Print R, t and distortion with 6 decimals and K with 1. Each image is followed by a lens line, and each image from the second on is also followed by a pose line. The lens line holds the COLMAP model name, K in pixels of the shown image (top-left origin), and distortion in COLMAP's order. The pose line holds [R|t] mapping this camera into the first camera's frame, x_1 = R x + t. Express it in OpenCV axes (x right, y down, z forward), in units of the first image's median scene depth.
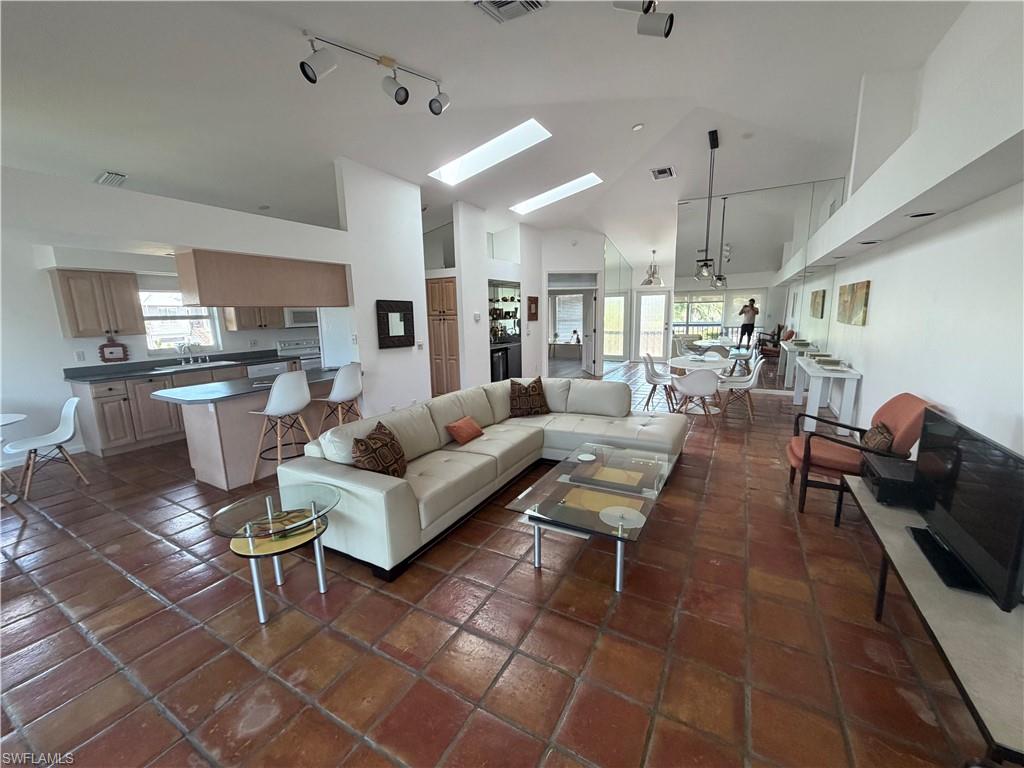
lens RADIAL K [[410.3, 0, 511.4], [0, 410.3, 386.2], [0, 0, 1]] dist [-0.000858, -0.000029]
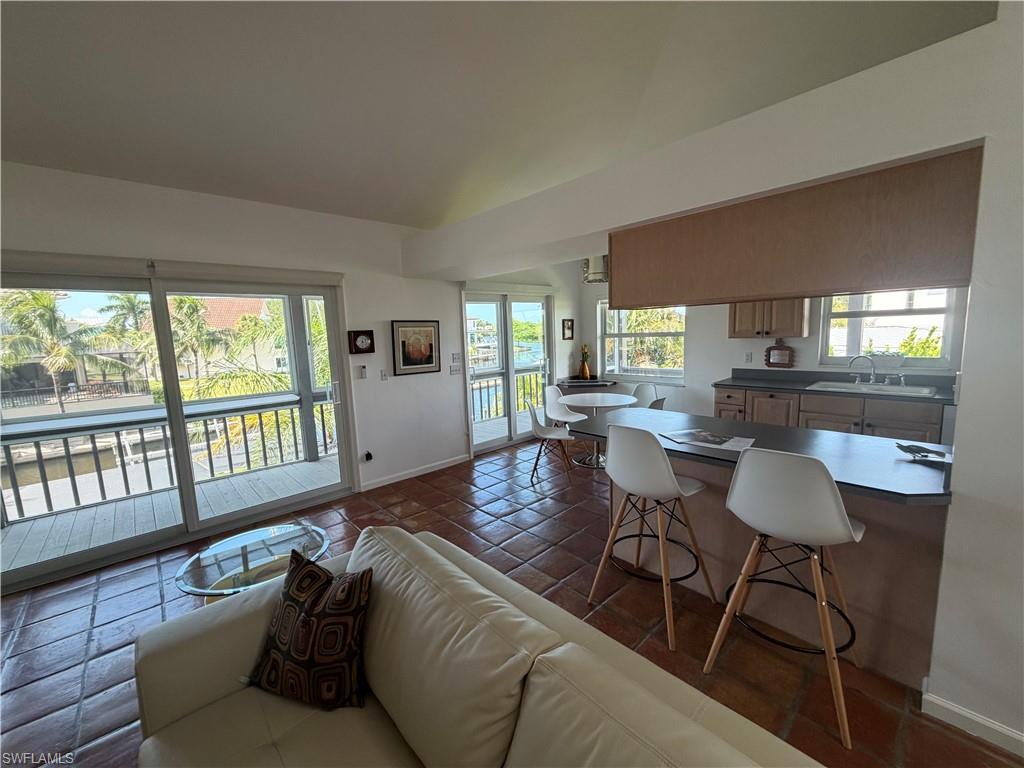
lens RADIAL K [[410.3, 0, 511.4], [0, 410.3, 385.1], [0, 0, 1]] dist [-0.000858, -0.000029]
pose [[-0.312939, 0.160364, -0.936137, 0.015932], [-0.120704, 0.970936, 0.206675, -0.135011], [0.942072, 0.177672, -0.284487, 0.734903]]
